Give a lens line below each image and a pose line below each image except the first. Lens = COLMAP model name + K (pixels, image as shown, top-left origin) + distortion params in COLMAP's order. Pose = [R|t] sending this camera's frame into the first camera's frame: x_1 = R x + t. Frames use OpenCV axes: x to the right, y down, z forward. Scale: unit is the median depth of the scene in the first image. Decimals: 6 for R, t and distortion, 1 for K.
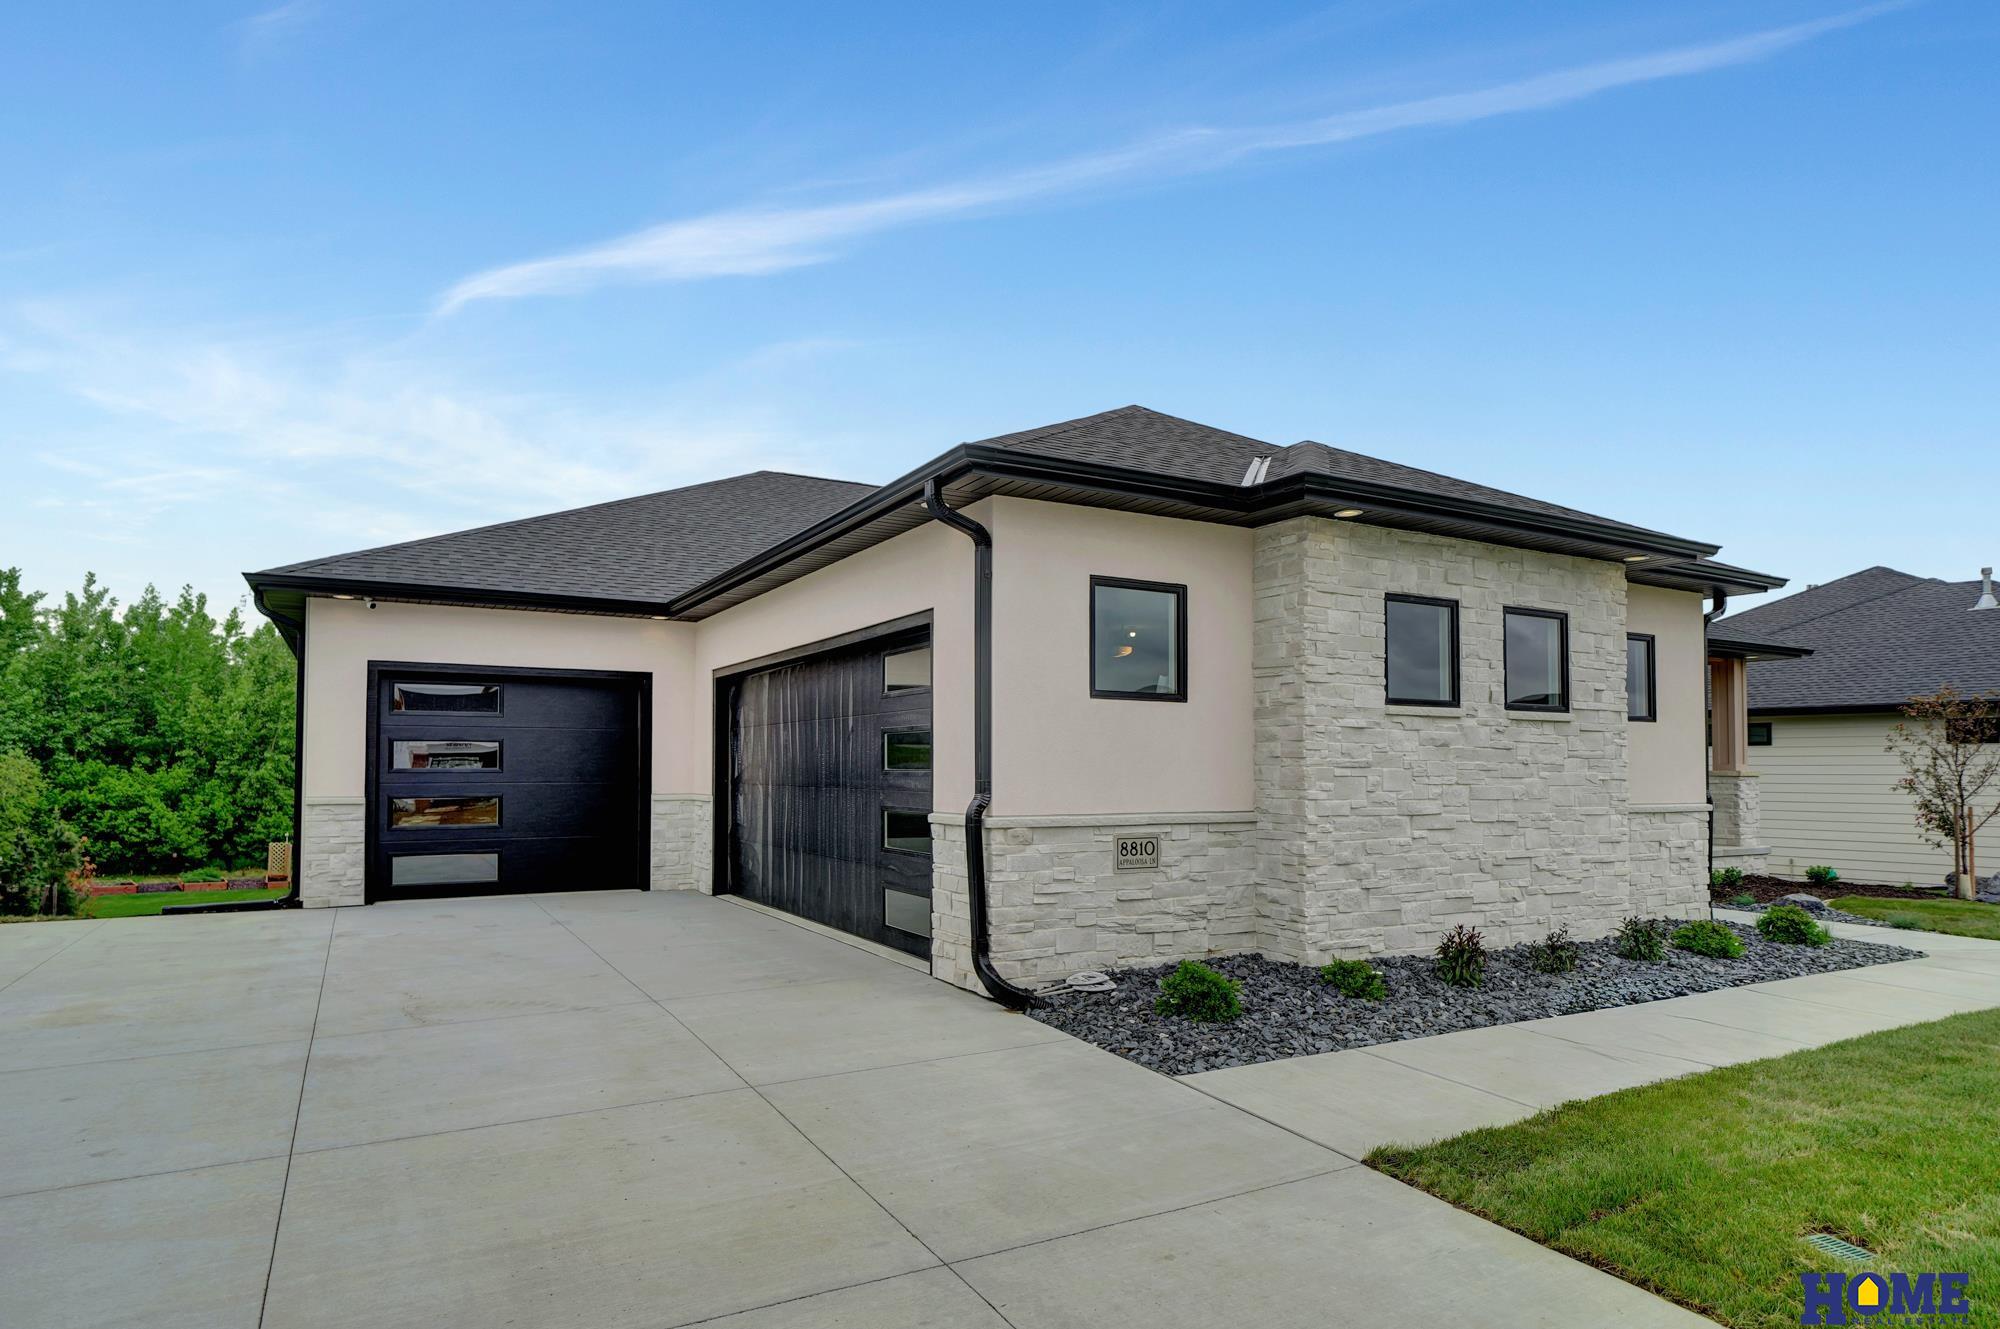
lens RADIAL K [[1097.5, 0, 992.4], [0, 1097.5, 710.3], [0, 0, 1]] dist [-0.001681, -0.000238]
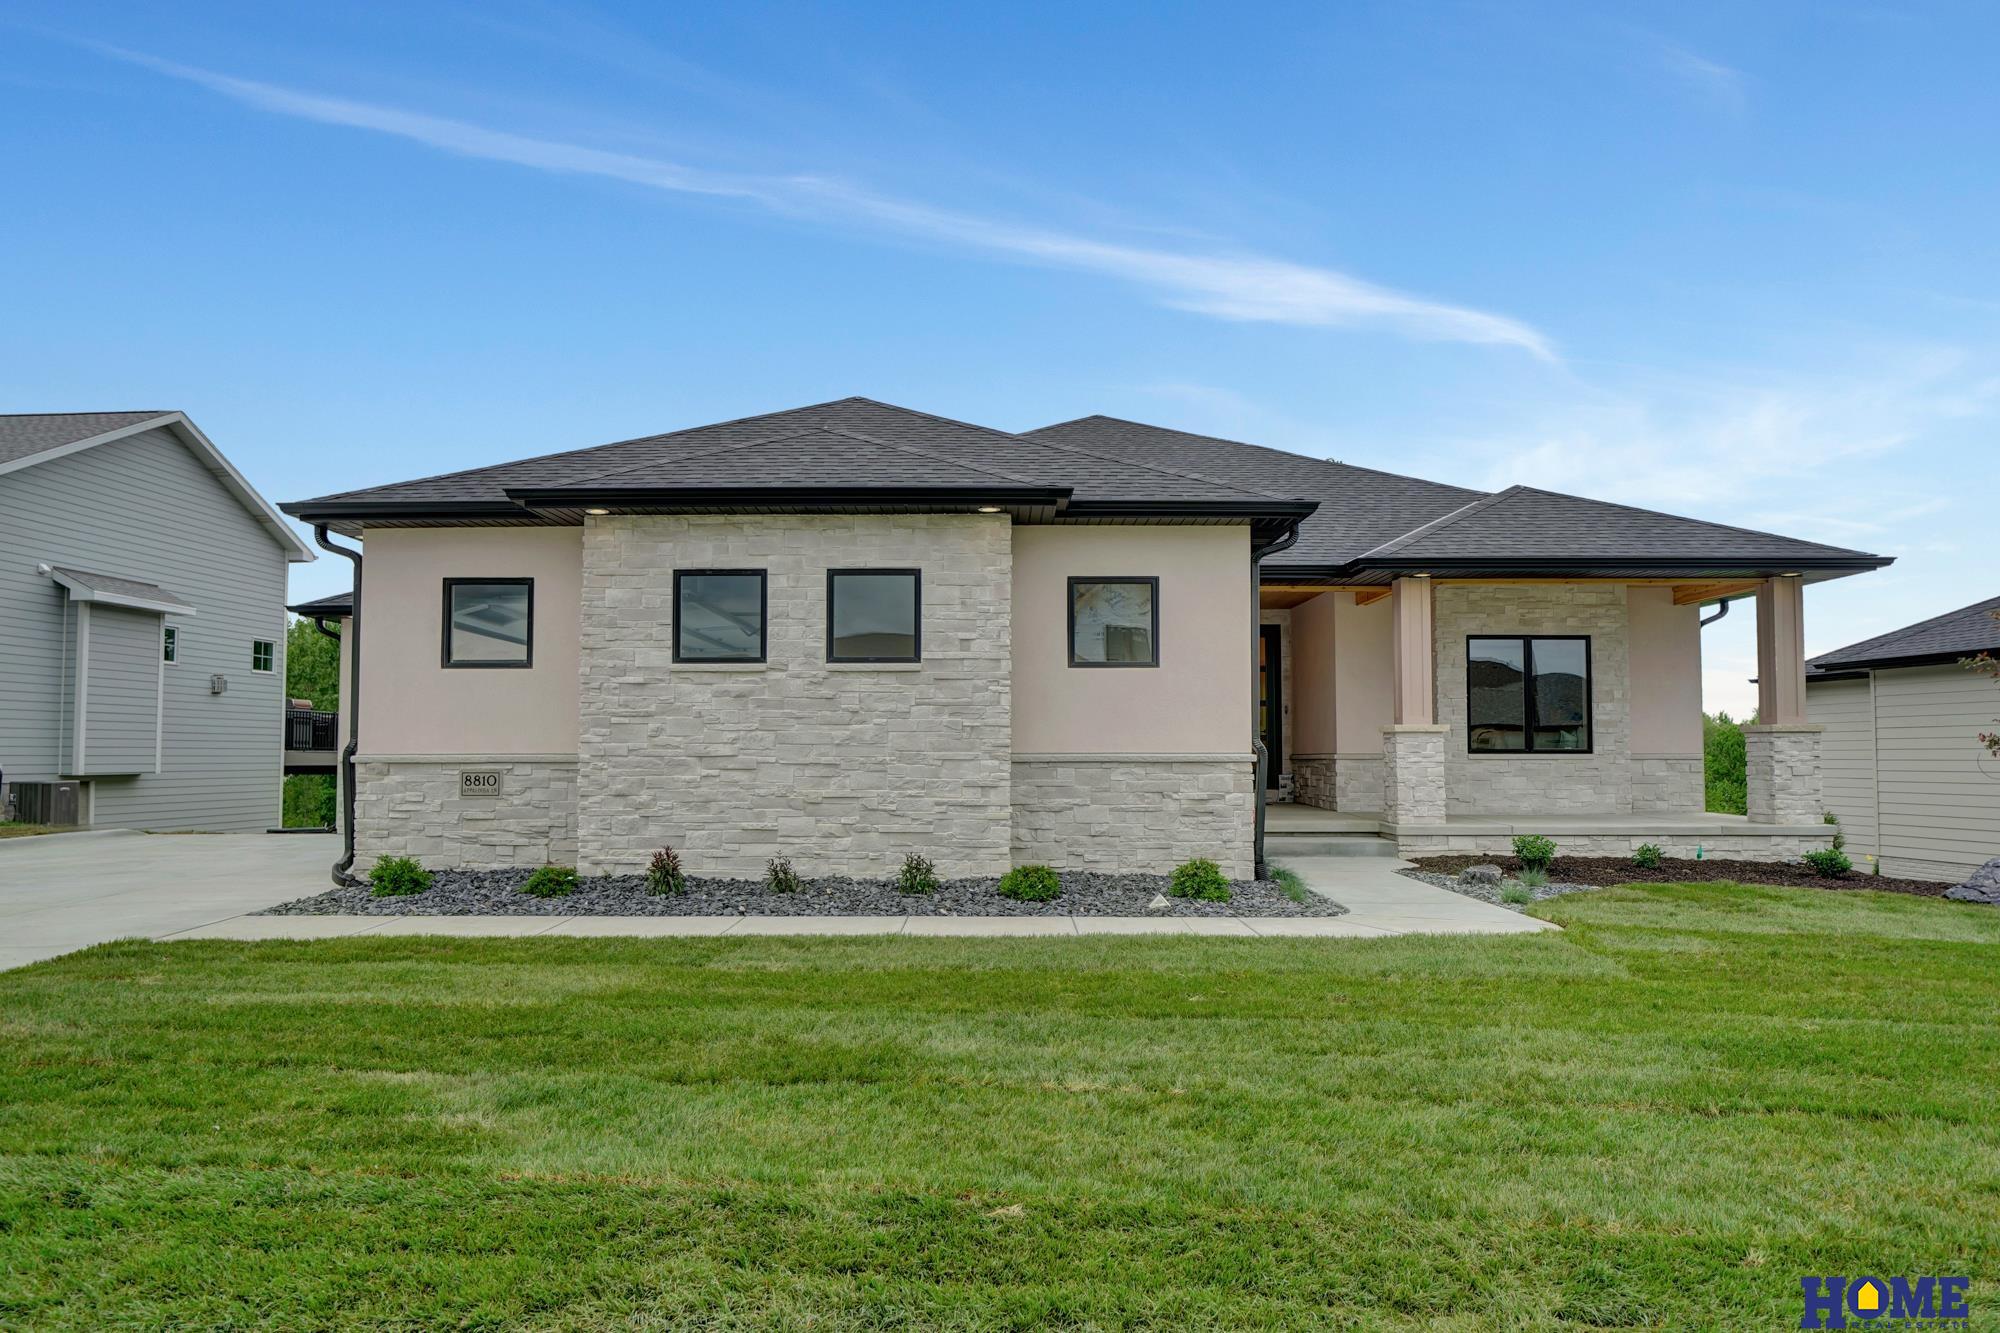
lens RADIAL K [[1222.0, 0, 998.0], [0, 1222.0, 678.8], [0, 0, 1]] dist [0.003387, 0.000516]
pose [[0.879220, -0.036751, -0.474996, 1.294138], [0.031272, 0.999322, -0.019432, 0.048208], [0.475389, 0.002231, 0.879773, 0.000153]]
